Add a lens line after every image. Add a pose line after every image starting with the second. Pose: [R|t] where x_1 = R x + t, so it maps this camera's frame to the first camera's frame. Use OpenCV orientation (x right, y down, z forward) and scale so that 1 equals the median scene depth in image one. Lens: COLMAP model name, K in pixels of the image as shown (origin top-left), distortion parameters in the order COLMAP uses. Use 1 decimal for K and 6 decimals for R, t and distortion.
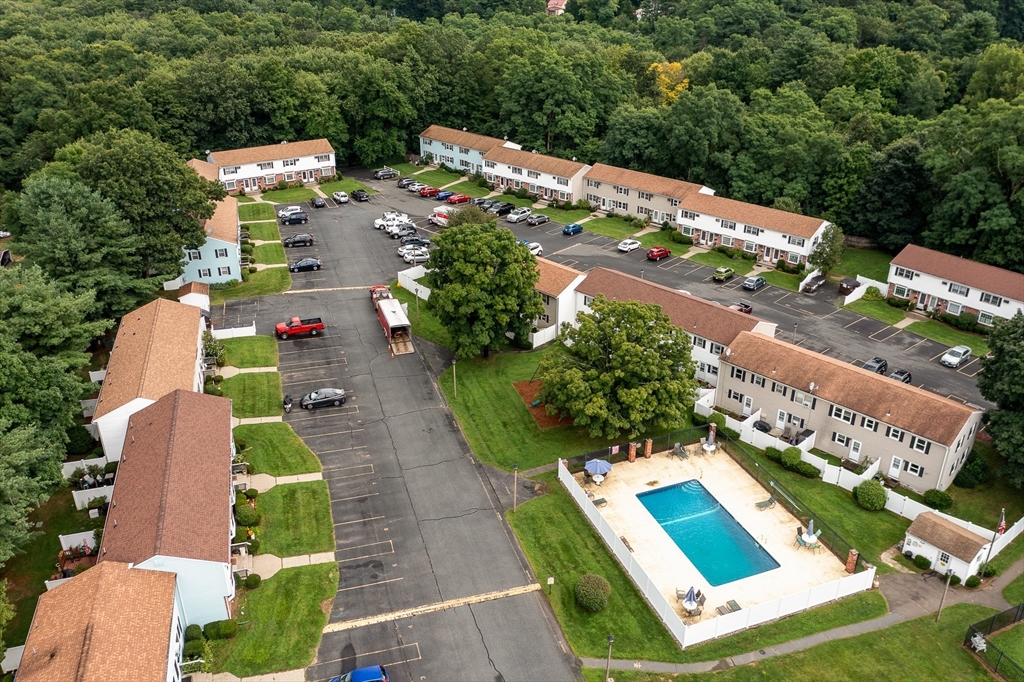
lens RADIAL K [[827.5, 0, 511.8], [0, 827.5, 340.3], [0, 0, 1]] dist [-0.000559, 0.008321]
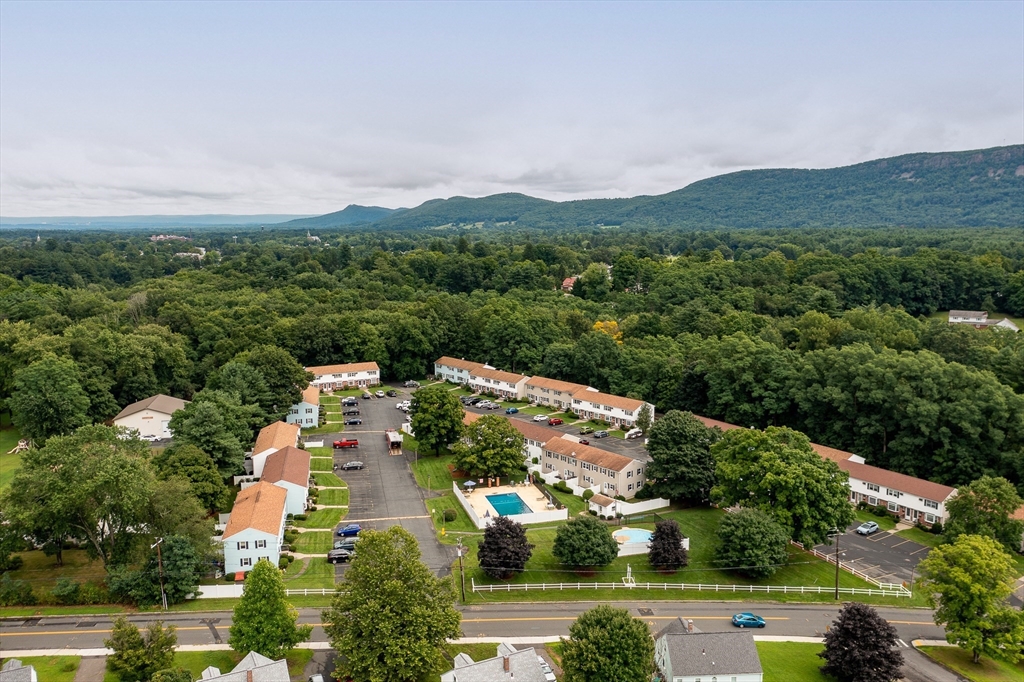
lens RADIAL K [[827.5, 0, 511.7], [0, 827.5, 340.5], [0, 0, 1]] dist [-0.000559, 0.008321]
pose [[0.996684, 0.008263, -0.080947, 0.196740], [-0.032743, 0.951457, -0.306036, 0.231755], [0.074489, 0.307672, 0.948572, -0.606461]]
